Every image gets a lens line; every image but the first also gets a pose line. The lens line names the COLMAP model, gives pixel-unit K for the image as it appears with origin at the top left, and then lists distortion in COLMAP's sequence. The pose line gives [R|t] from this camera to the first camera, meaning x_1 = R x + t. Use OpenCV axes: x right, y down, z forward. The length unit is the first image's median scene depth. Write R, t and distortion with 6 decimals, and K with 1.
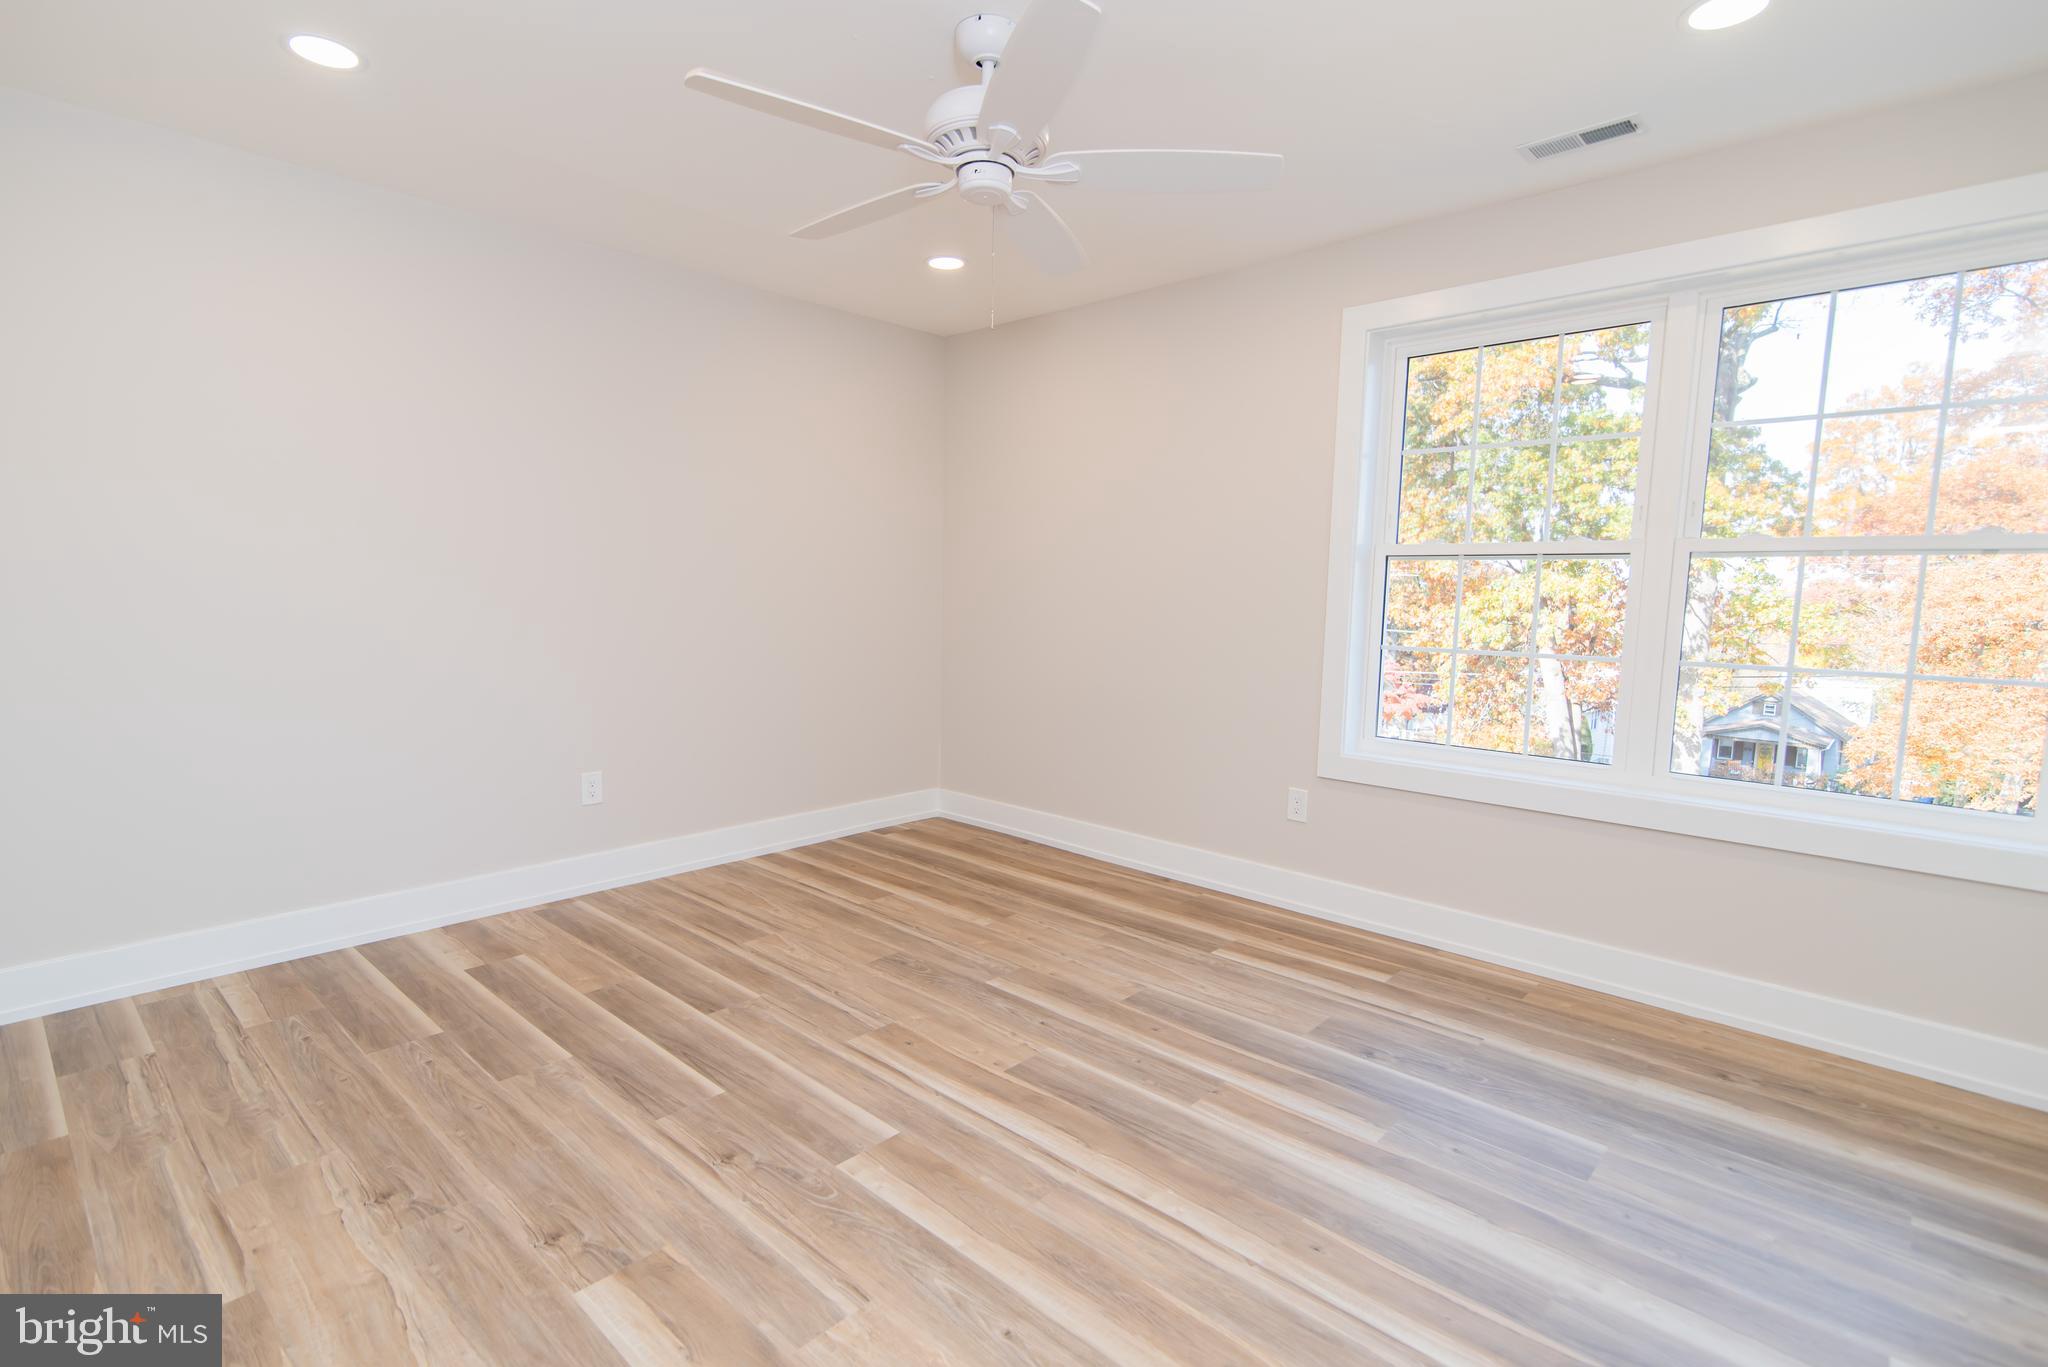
lens RADIAL K [[987.8, 0, 1008.8], [0, 987.8, 685.6], [0, 0, 1]] dist [0.017870, -0.001435]
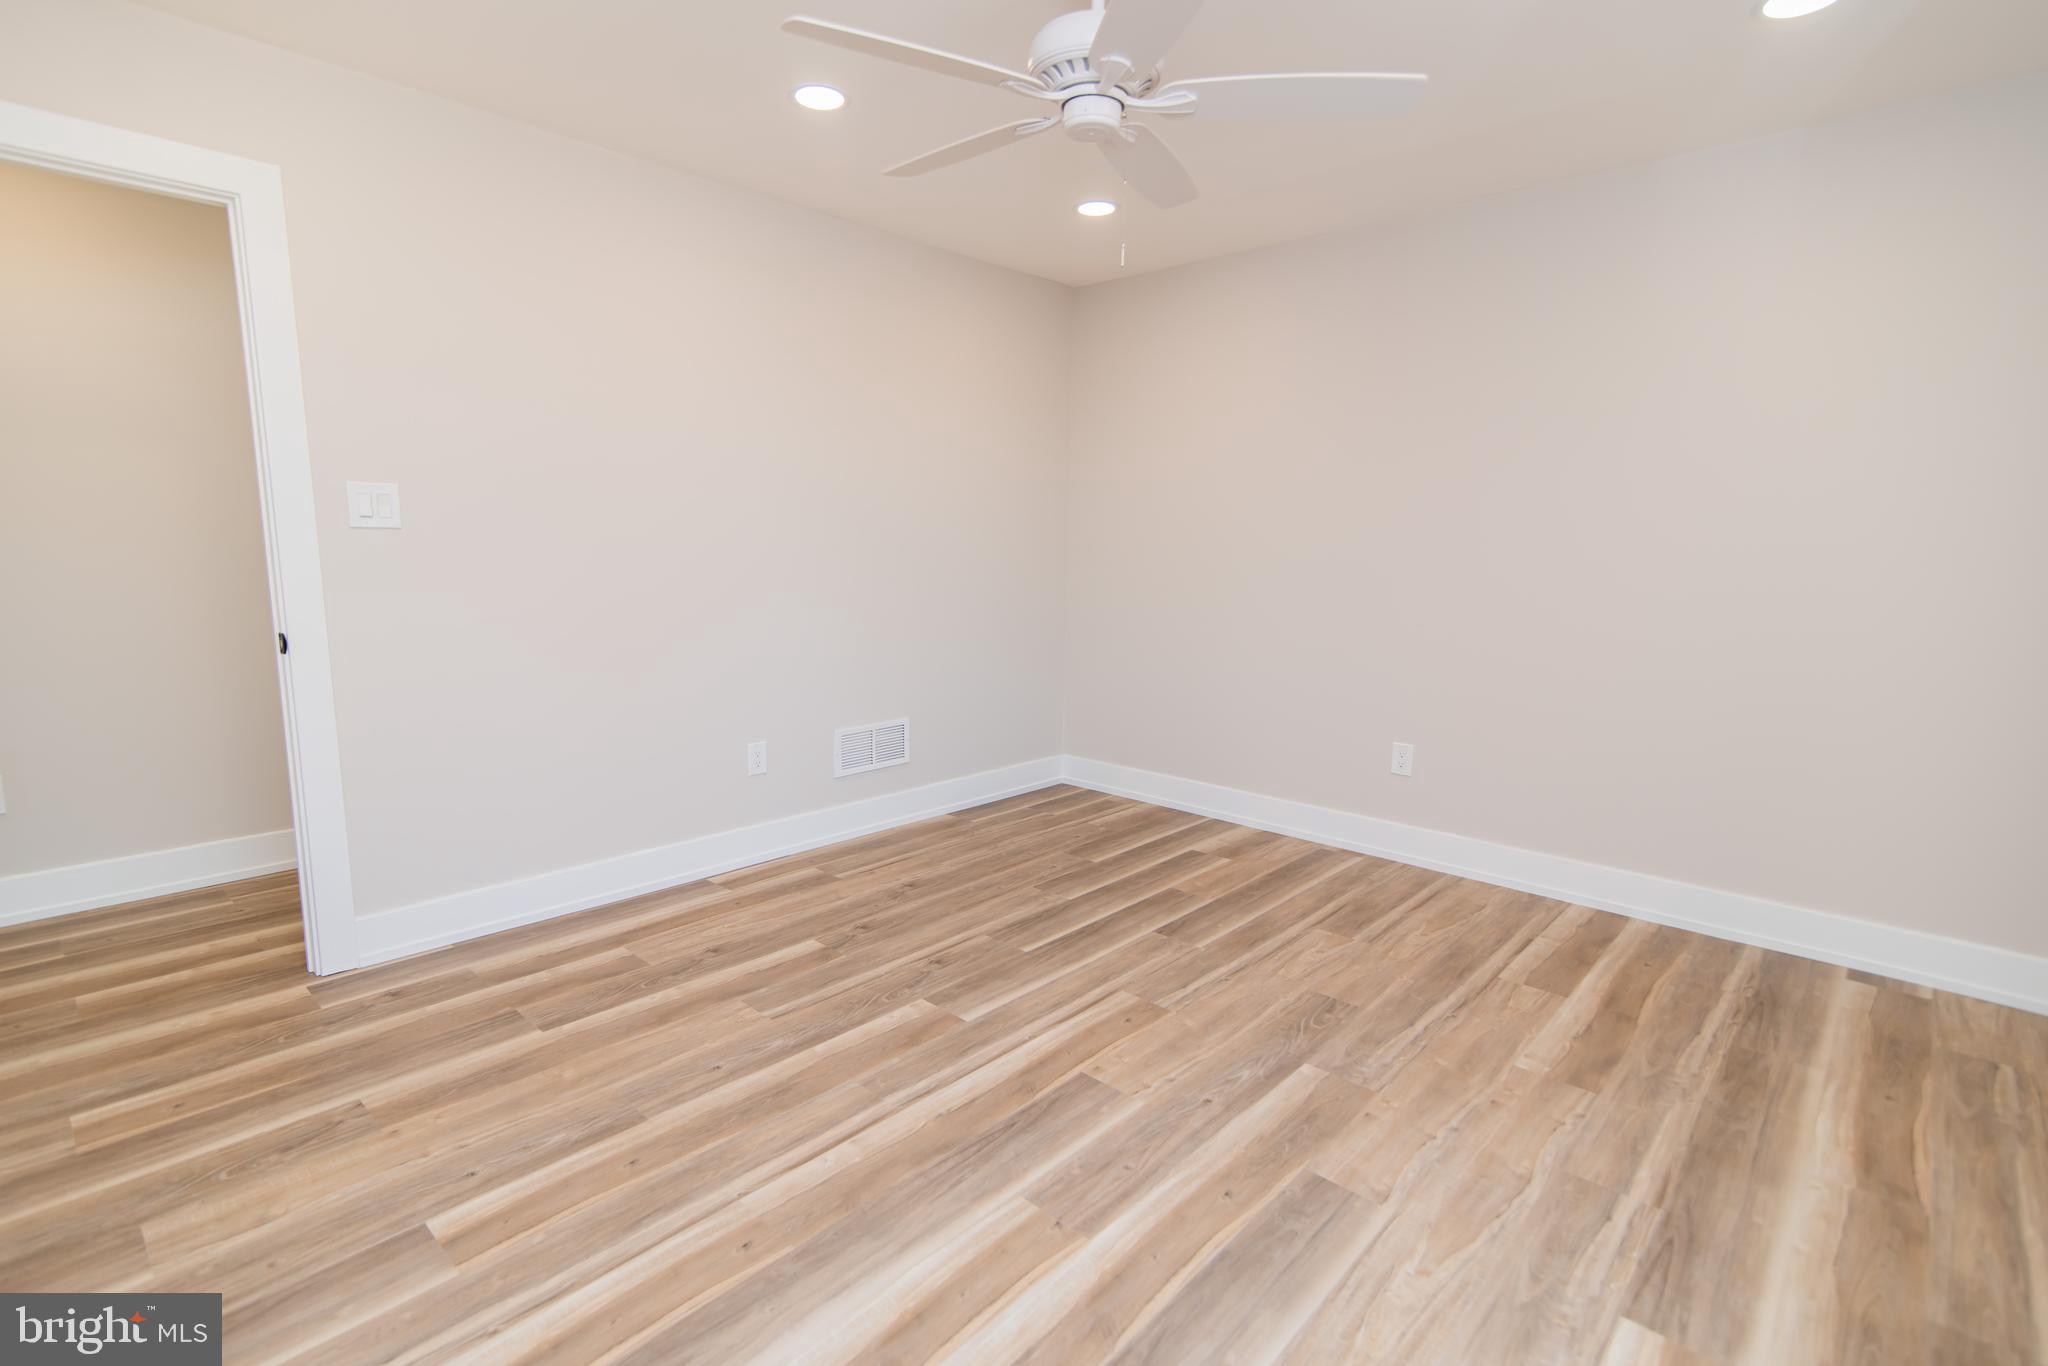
lens RADIAL K [[961.1, 0, 961.1], [0, 961.1, 684.4], [0, 0, 1]] dist [0.015927, -0.000122]
pose [[-0.033584, 0.132914, -0.990558, 0.709709], [-0.115852, 0.983919, 0.135951, -0.066702], [0.992699, 0.119323, -0.017645, 0.718833]]
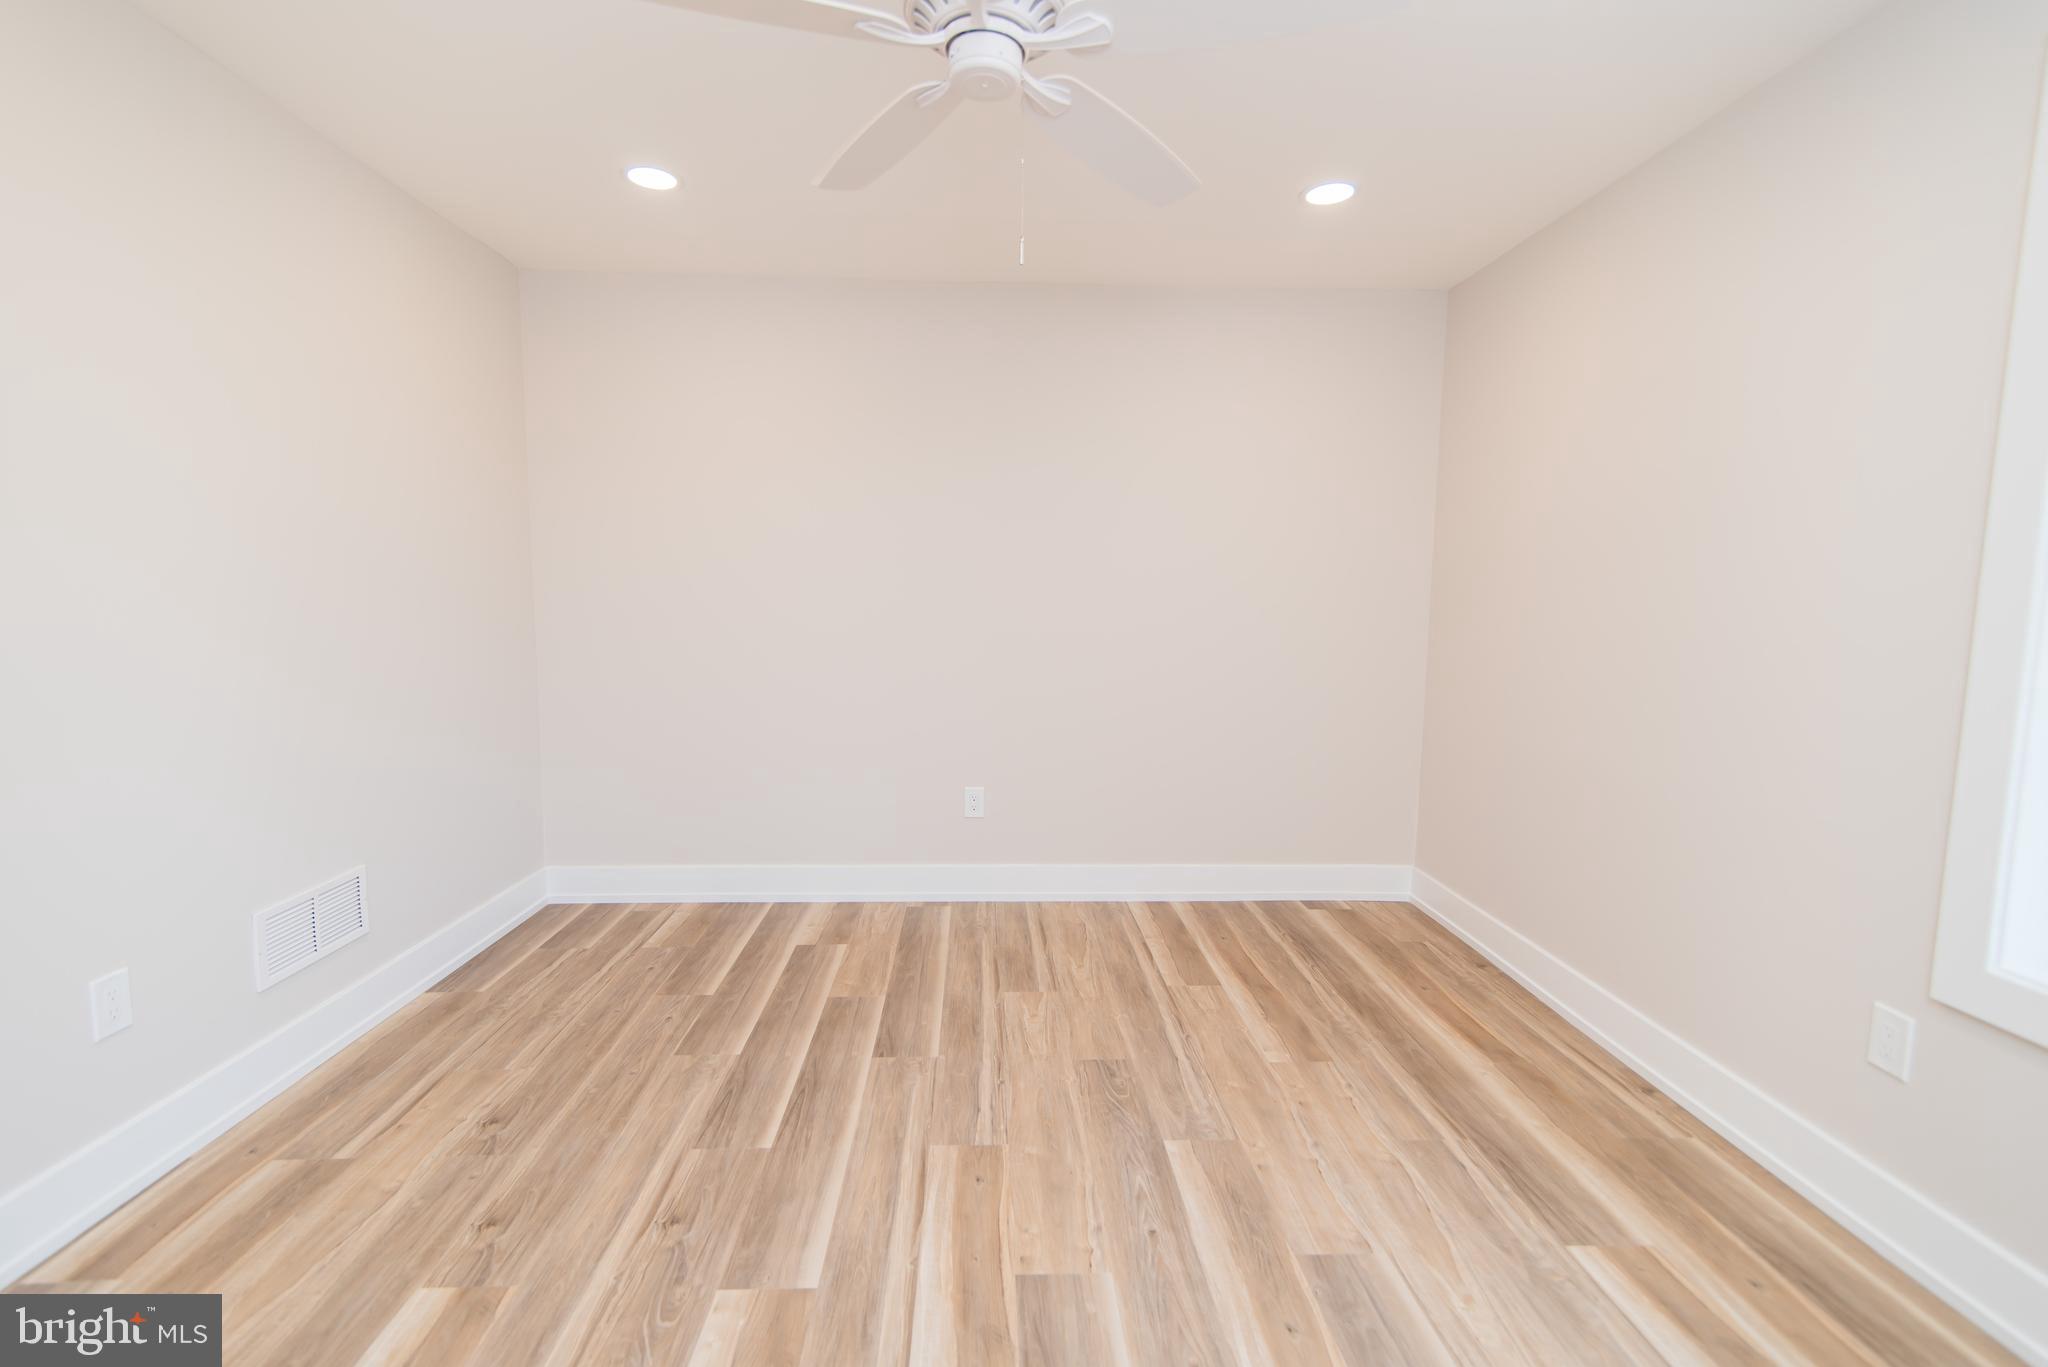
lens RADIAL K [[949.0, 0, 1011.3], [0, 949.0, 681.9], [0, 0, 1]] dist [0.015798, -0.000742]
pose [[0.707019, 0.057250, -0.704874, 0.385135], [-0.072233, 0.997351, 0.008553, -0.041617], [0.703496, 0.044868, 0.709281, 0.402888]]
